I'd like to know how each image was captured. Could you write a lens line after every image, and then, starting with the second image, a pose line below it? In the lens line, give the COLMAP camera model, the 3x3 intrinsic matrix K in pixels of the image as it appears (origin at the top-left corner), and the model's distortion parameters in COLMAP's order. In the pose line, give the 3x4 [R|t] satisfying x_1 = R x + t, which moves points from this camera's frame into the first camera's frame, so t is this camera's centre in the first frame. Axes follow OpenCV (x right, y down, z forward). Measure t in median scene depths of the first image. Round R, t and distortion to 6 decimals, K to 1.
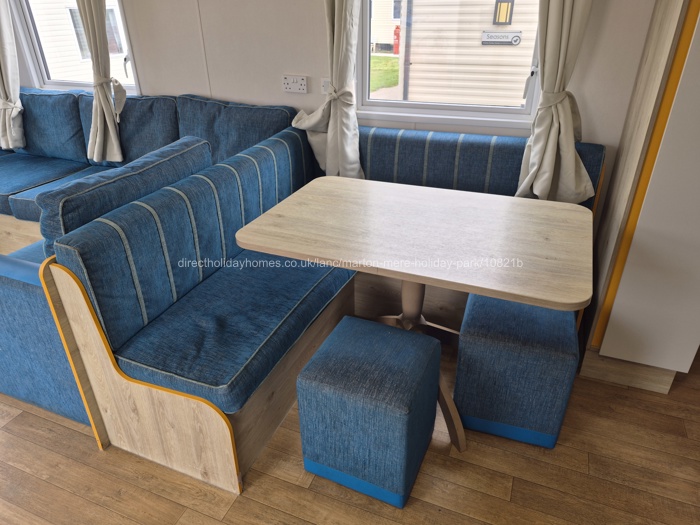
lens RADIAL K [[488.6, 0, 350.0], [0, 488.6, 262.5], [0, 0, 1]] dist [0.002544, -0.002506]
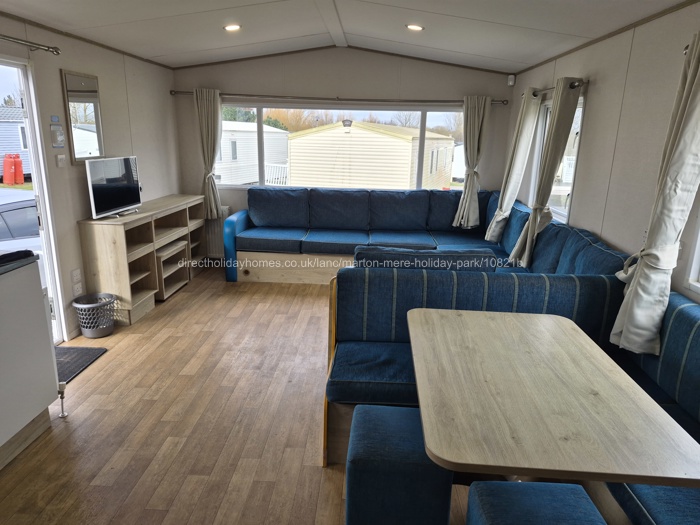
lens RADIAL K [[488.6, 0, 350.0], [0, 488.6, 262.5], [0, 0, 1]] dist [0.002544, -0.002506]
pose [[0.339576, 0.263914, -0.902794, 0.637977], [-0.479077, 0.874524, 0.075450, -0.130591], [0.809428, 0.406887, 0.423402, 0.152278]]
